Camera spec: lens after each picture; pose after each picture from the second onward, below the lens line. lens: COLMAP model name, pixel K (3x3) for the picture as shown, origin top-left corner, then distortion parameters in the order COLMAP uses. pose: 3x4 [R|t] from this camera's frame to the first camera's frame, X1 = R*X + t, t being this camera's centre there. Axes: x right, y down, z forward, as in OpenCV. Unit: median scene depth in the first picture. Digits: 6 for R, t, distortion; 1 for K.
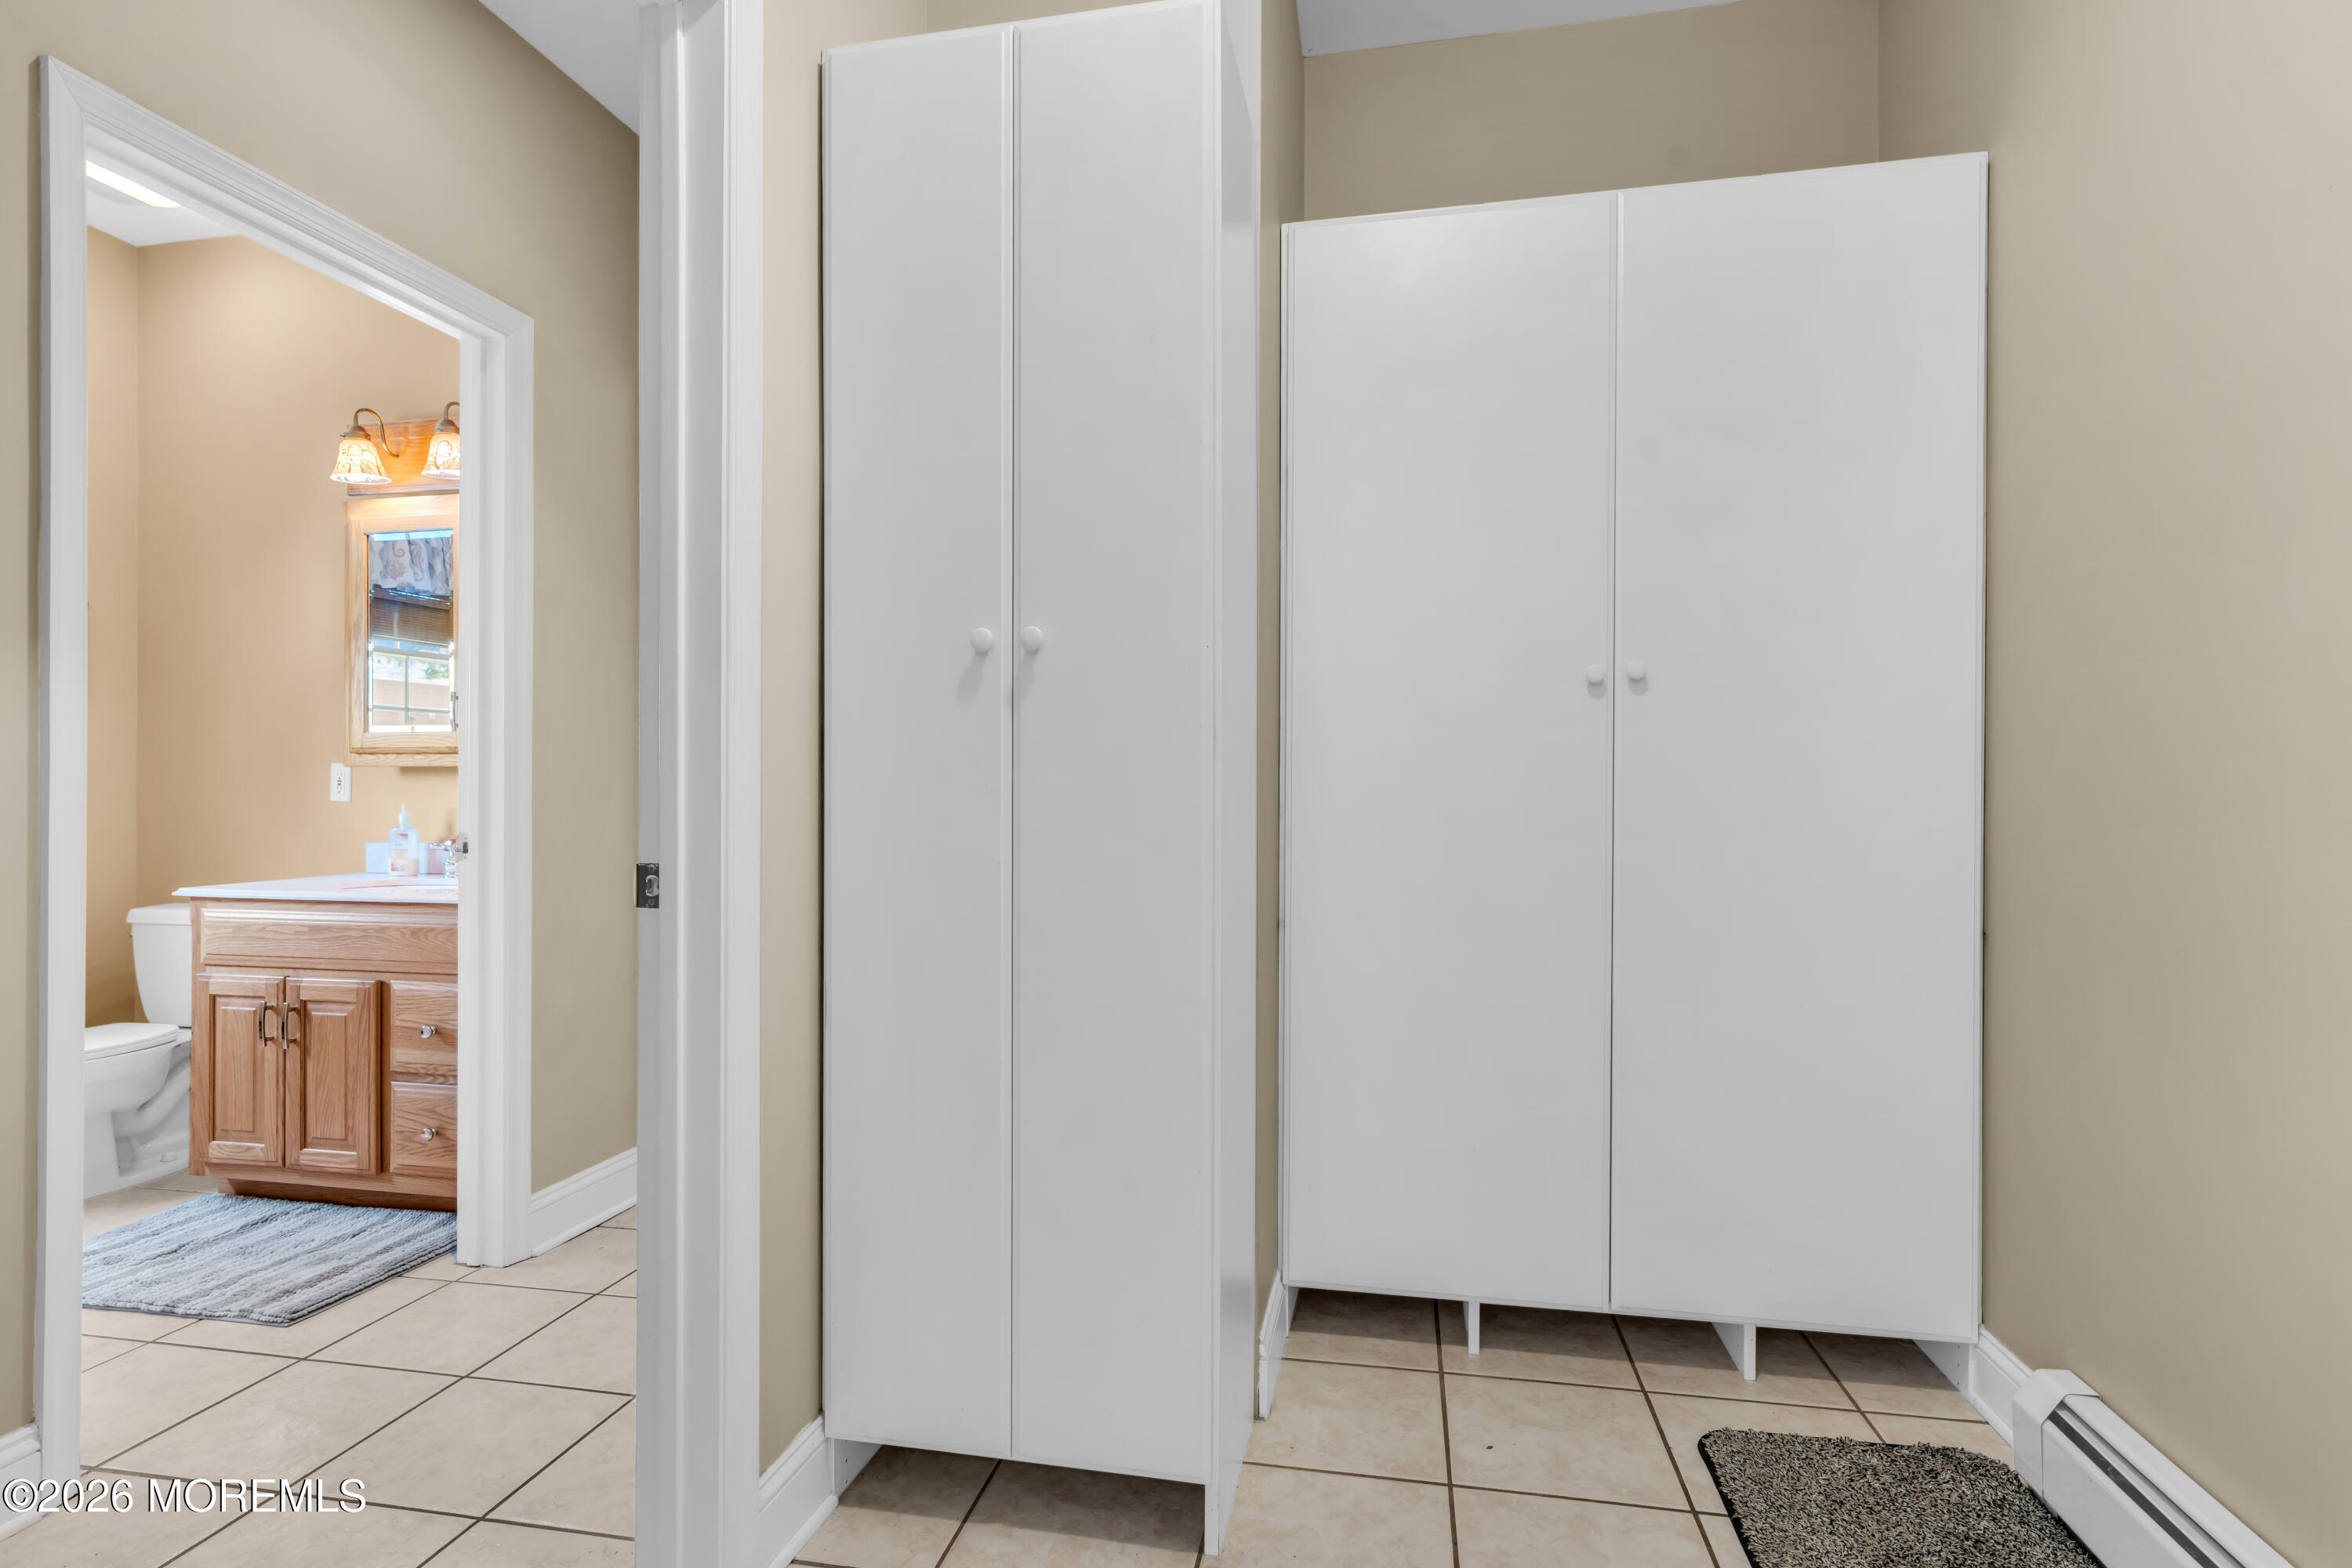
lens RADIAL K [[1143.9, 0, 1181.3], [0, 1143.9, 792.6], [0, 0, 1]] dist [0.002854, -0.000988]
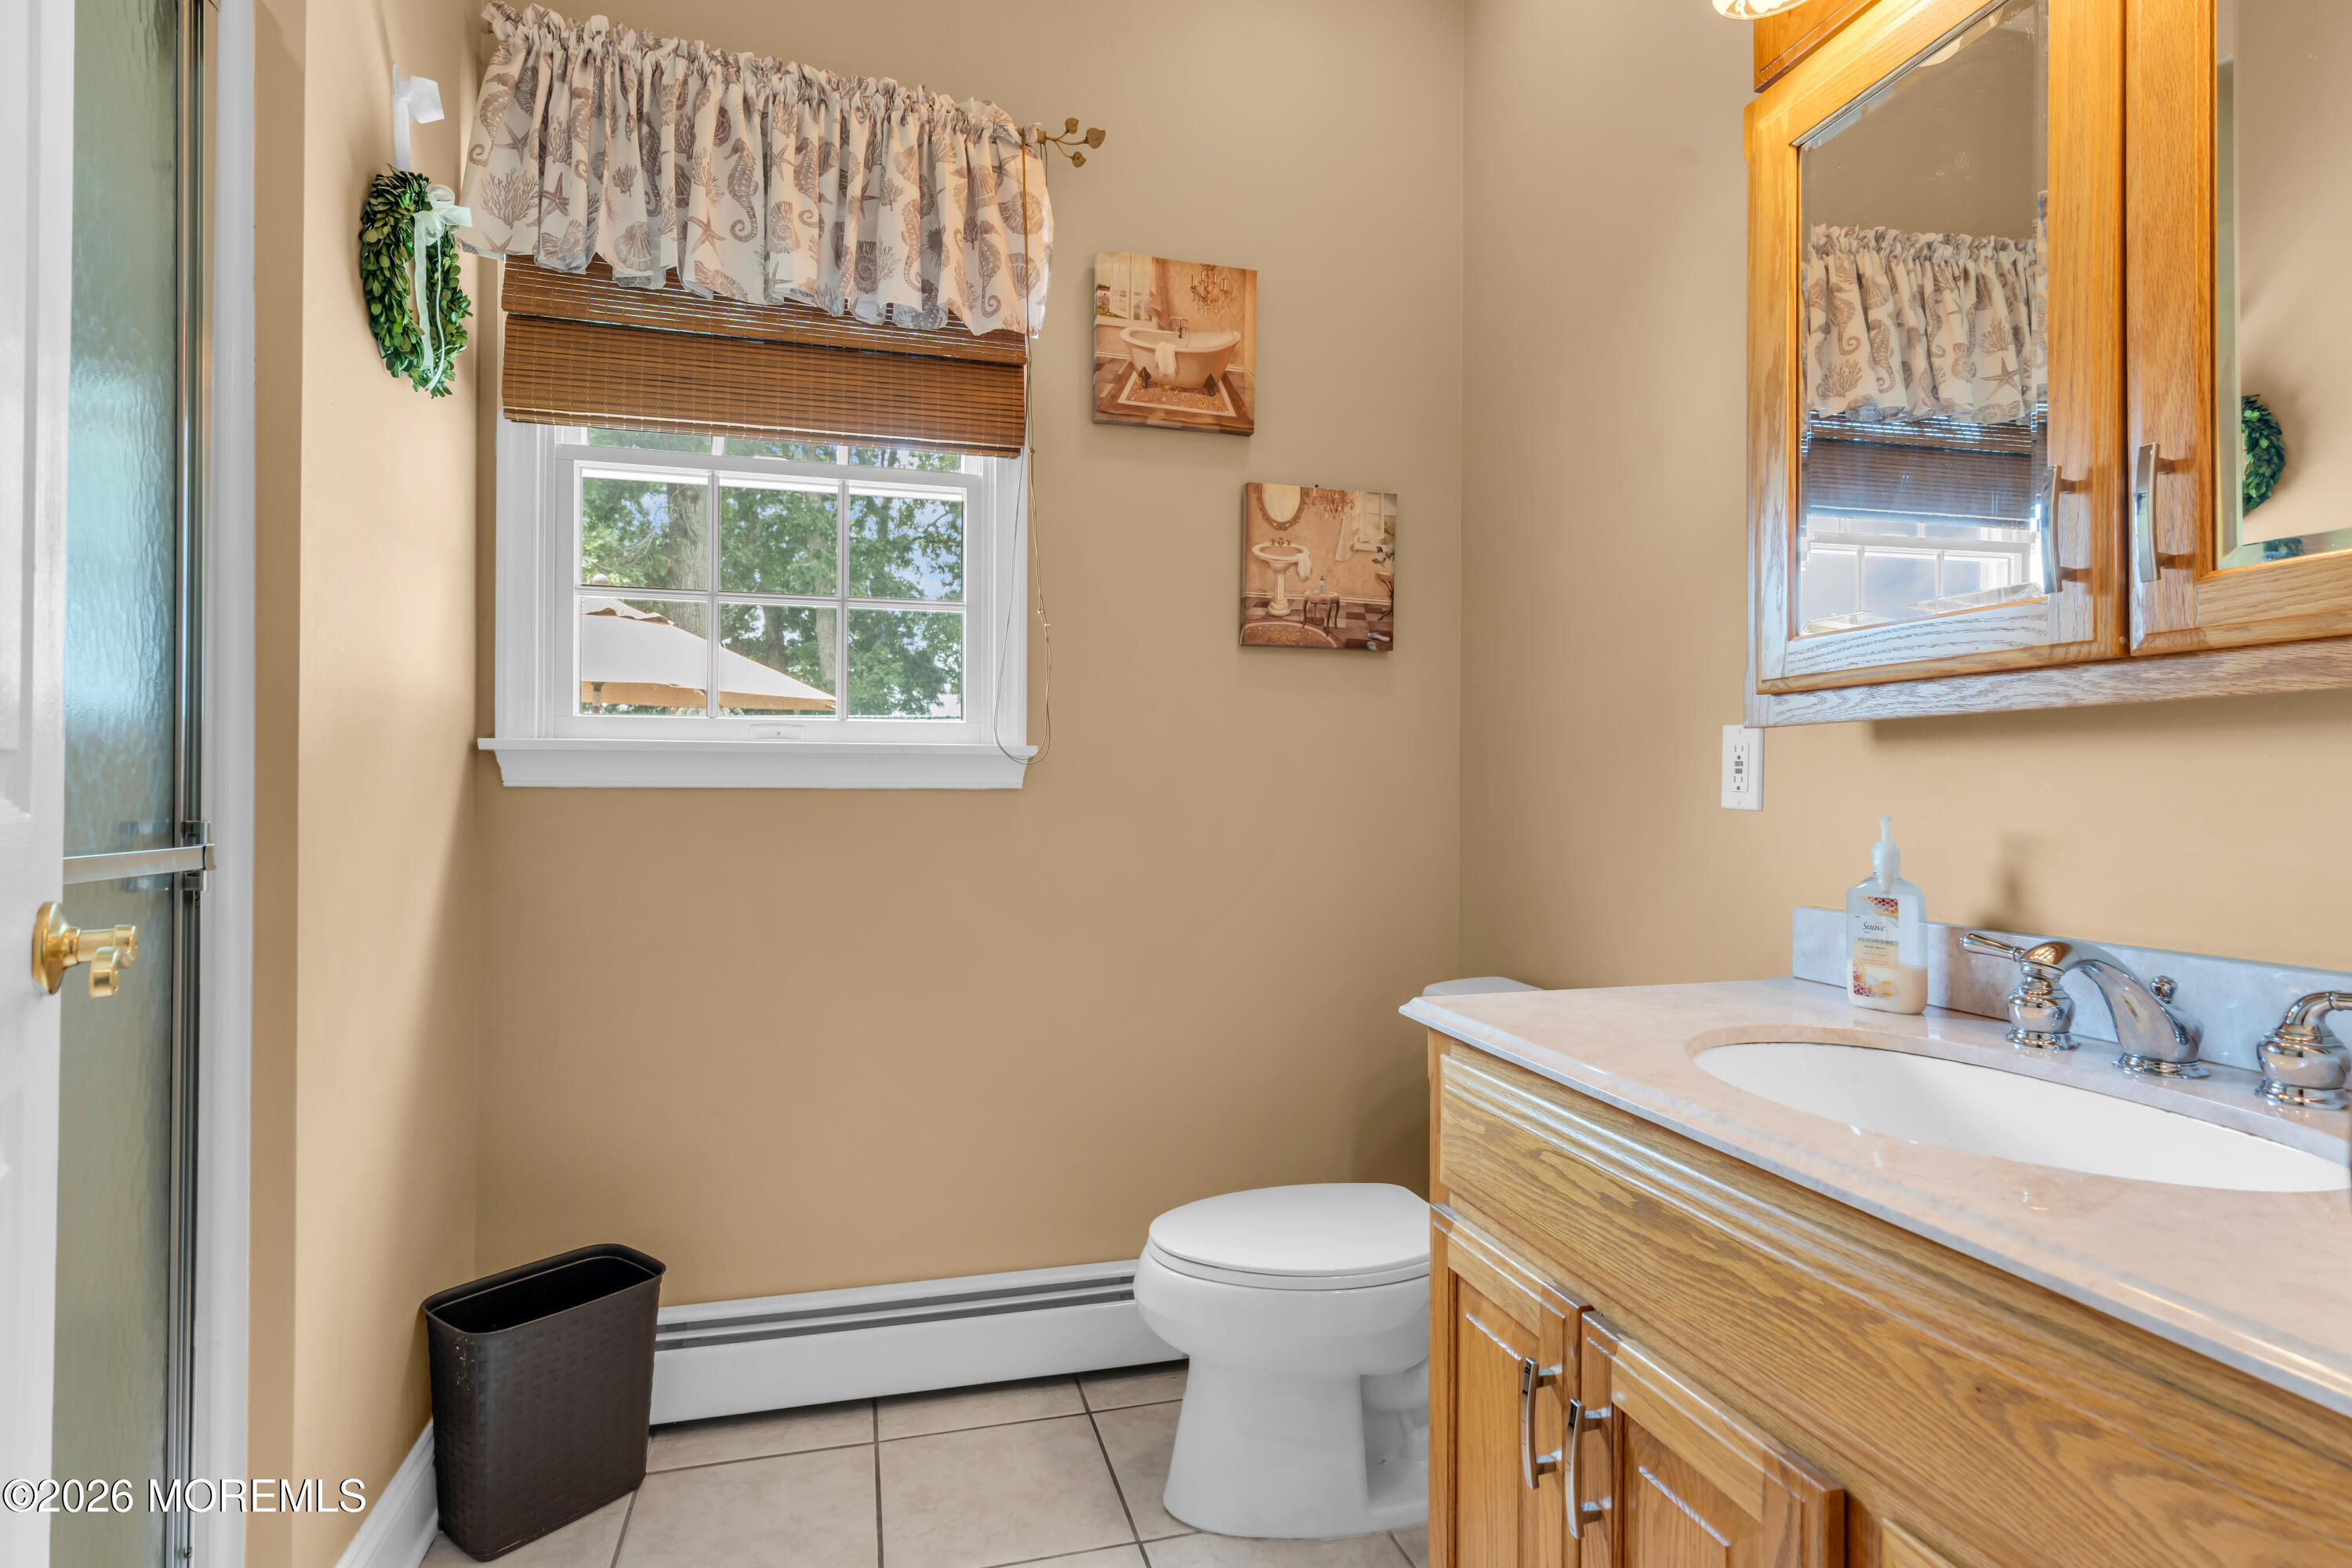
lens RADIAL K [[1143.9, 0, 1175.9], [0, 1143.9, 787.6], [0, 0, 1]] dist [0.002854, -0.000988]
pose [[0.443434, -0.000899, -0.896307, -0.445923], [-0.004518, 0.999985, -0.003238, 0.001854], [0.896296, 0.005485, 0.443423, 0.625018]]
